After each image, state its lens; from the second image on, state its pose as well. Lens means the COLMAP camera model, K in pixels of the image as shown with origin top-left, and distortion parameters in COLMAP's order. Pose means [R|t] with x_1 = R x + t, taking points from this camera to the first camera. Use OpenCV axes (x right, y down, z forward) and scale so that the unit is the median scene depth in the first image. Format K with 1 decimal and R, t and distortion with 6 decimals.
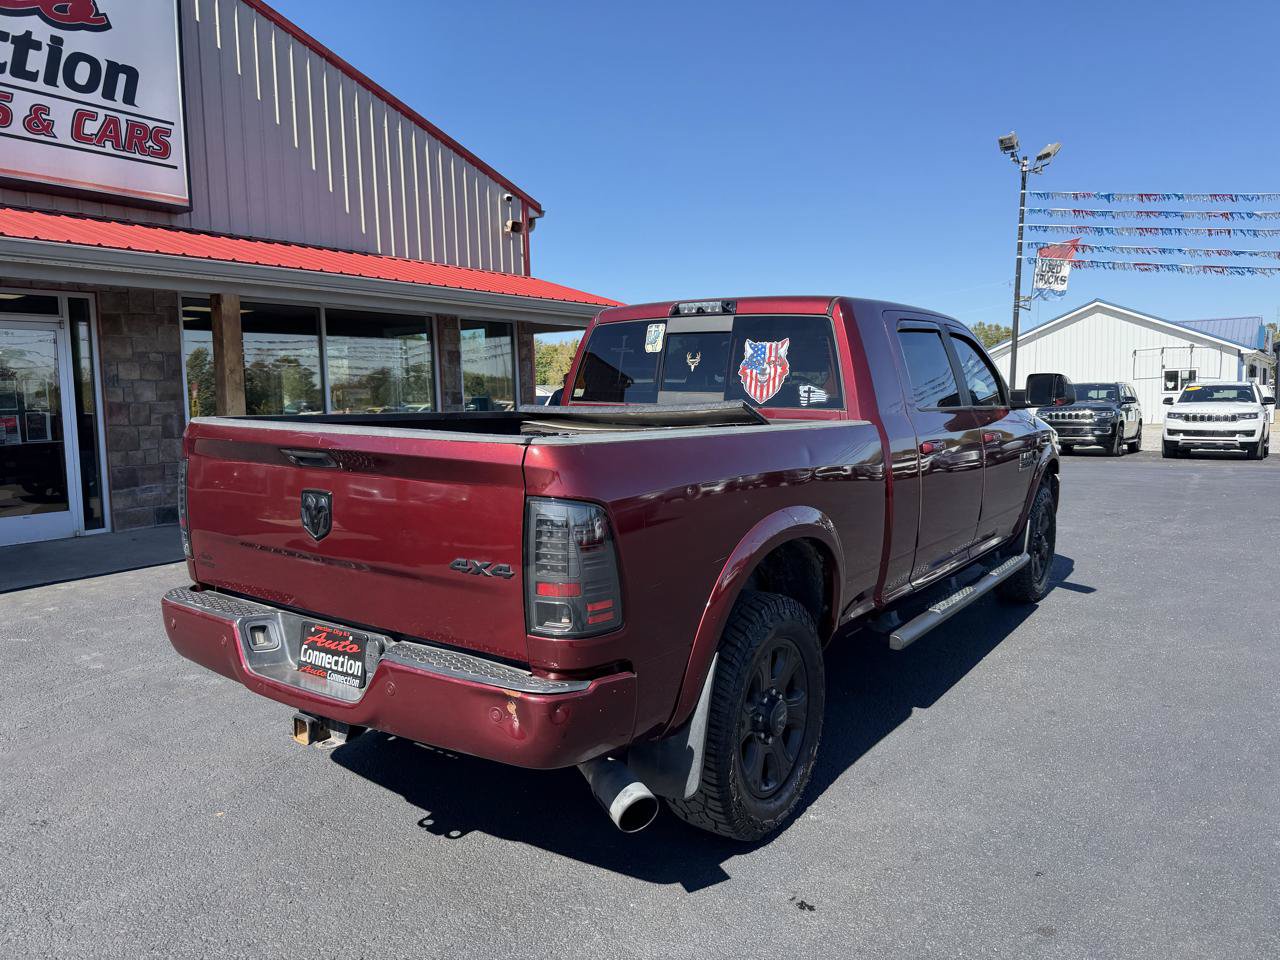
lens RADIAL K [[914.9, 0, 640.3], [0, 914.9, 494.2], [0, 0, 1]] dist [0.005408, -0.008298]
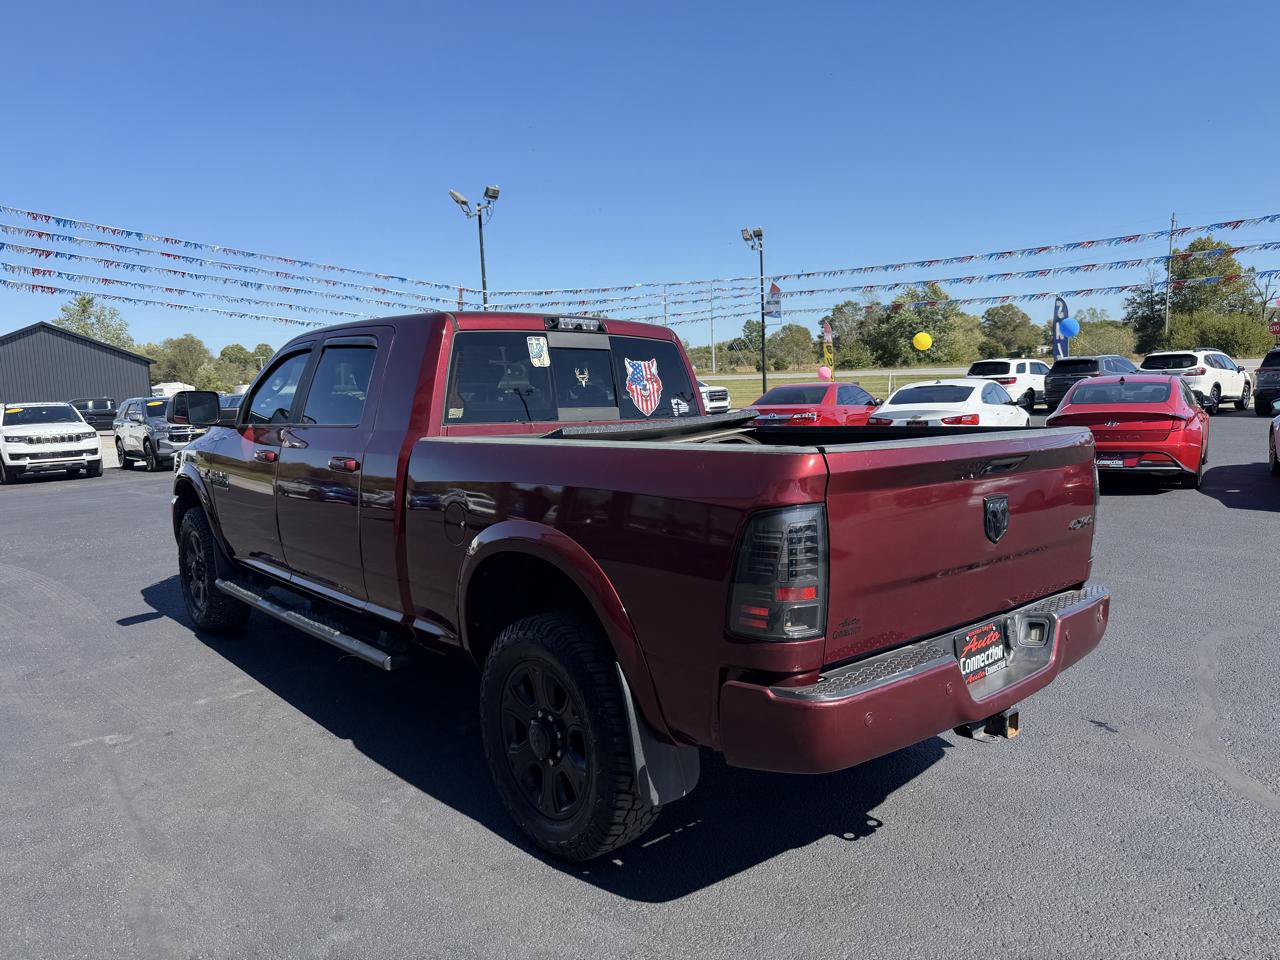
lens RADIAL K [[887.6, 0, 635.9], [0, 887.6, 506.2], [0, 0, 1]] dist [0.144870, -0.203487]
pose [[0.239038, -0.123080, 0.963178, -0.939607], [0.134253, 0.986597, 0.092754, -0.091607], [-0.961684, 0.107138, 0.252358, 0.740264]]
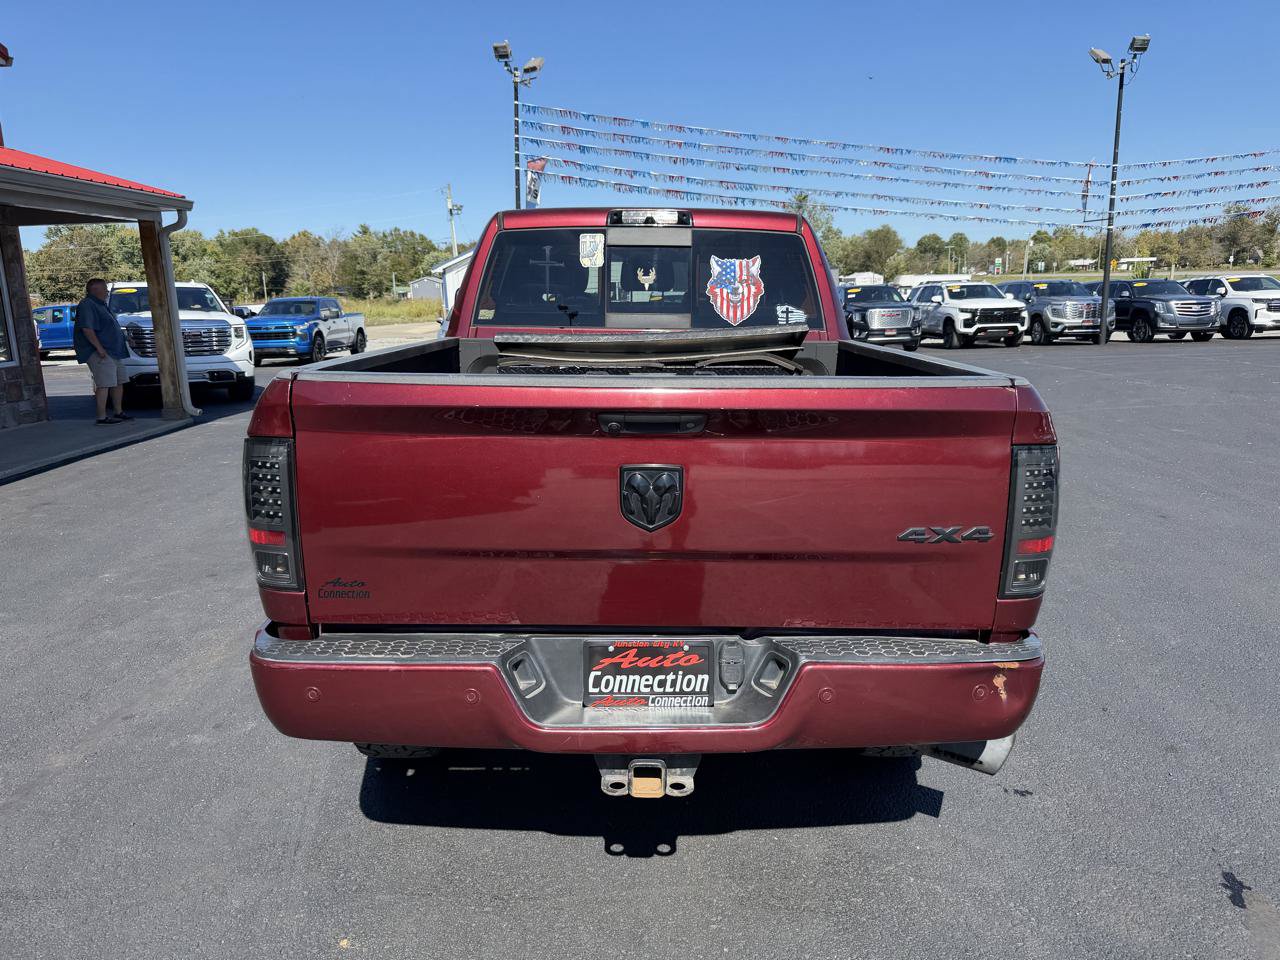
lens RADIAL K [[916.1, 0, 643.1], [0, 916.1, 489.8], [0, 0, 1]] dist [0.001009, -0.007082]
pose [[0.812294, -0.120867, 0.570587, -0.510772], [0.065725, 0.991030, 0.116363, -0.045165], [-0.579533, -0.057019, 0.812951, 0.262166]]
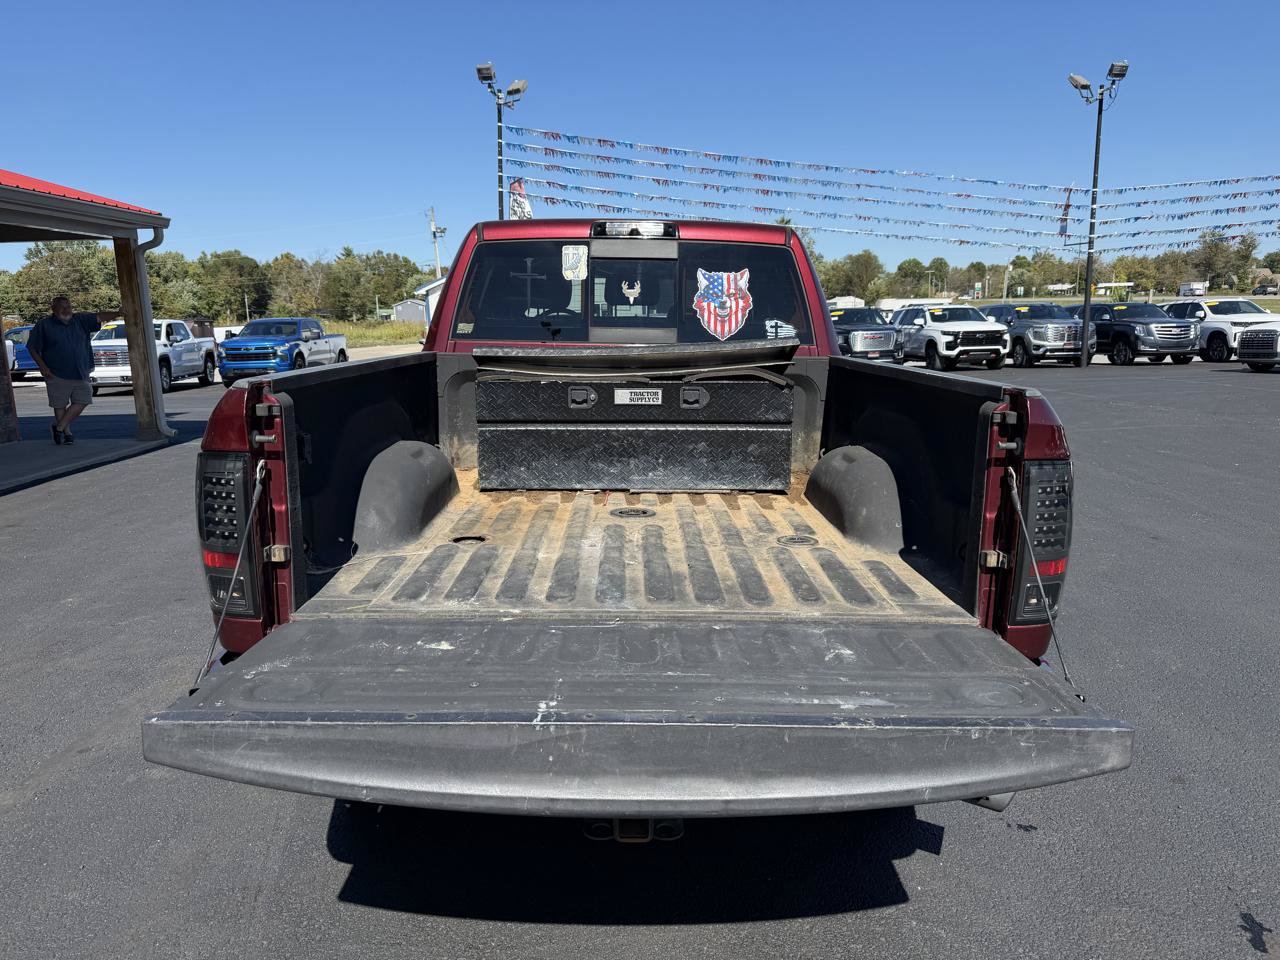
lens RADIAL K [[914.9, 0, 640.3], [0, 914.9, 494.2], [0, 0, 1]] dist [0.005408, -0.008298]
pose [[0.803461, -0.109712, 0.585161, -0.491716], [0.064337, 0.993118, 0.097862, -0.039092], [-0.591870, -0.040981, 0.804991, 0.291885]]
